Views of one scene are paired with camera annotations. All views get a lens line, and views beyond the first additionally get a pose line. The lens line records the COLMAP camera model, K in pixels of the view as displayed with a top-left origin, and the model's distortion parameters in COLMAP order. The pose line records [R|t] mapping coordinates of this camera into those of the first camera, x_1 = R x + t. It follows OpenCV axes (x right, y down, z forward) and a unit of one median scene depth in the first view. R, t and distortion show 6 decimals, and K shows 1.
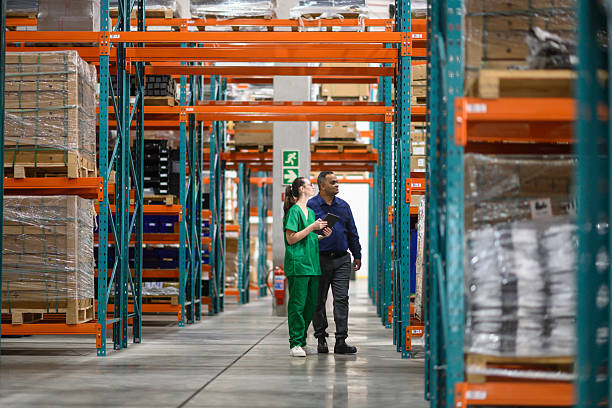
lens RADIAL K [[1393.4, 0, 306.0], [0, 1393.4, 204.0], [0, 0, 1]] dist [0.013961, 0.221313]
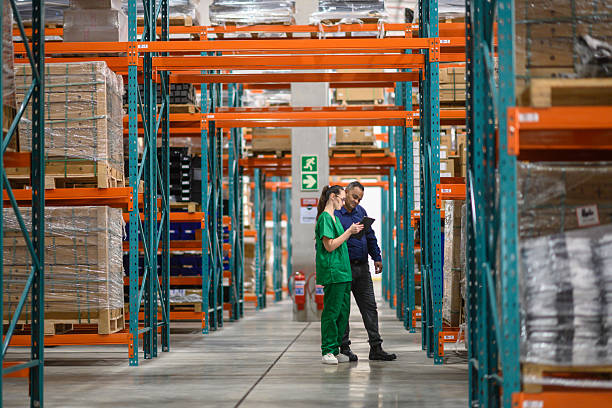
lens RADIAL K [[1393.4, 0, 306.0], [0, 1393.4, 204.0], [0, 0, 1]] dist [0.013961, 0.221313]
pose [[0.999899, -0.013939, -0.002886, -0.013226], [0.013934, 0.999902, -0.001421, -0.002808], [0.002906, 0.001381, 0.999995, -0.000110]]
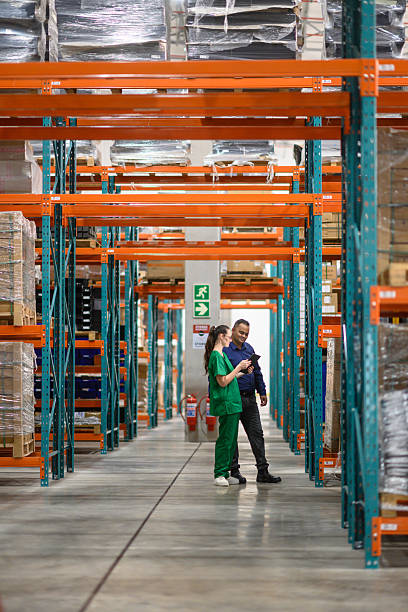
lens RADIAL K [[1427.9, 0, 204.0], [0, 1427.9, 306.0], [0, 0, 1]] dist [0.032536, -0.139435]
pose [[0.999978, -0.004753, 0.004642, -0.017310], [0.004779, 0.999973, -0.005659, -0.019390], [-0.004615, 0.005681, 0.999973, -0.098668]]
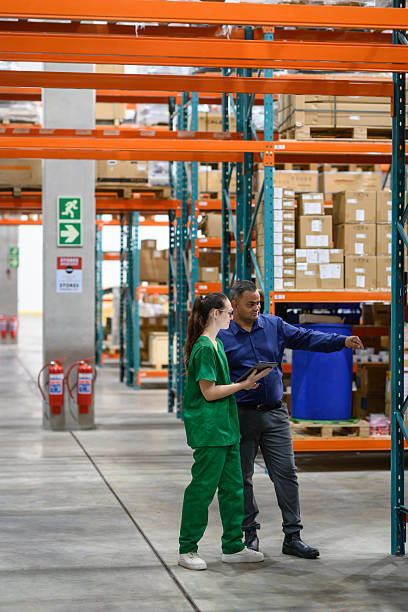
lens RADIAL K [[1393.4, 0, 204.0], [0, 1393.4, 306.0], [0, 0, 1]] dist [0.013961, 0.221313]
pose [[0.979326, -0.009605, 0.202061, -0.106260], [-0.002702, 0.998162, 0.060544, -0.031726], [-0.202271, -0.059838, 0.977500, 0.350876]]
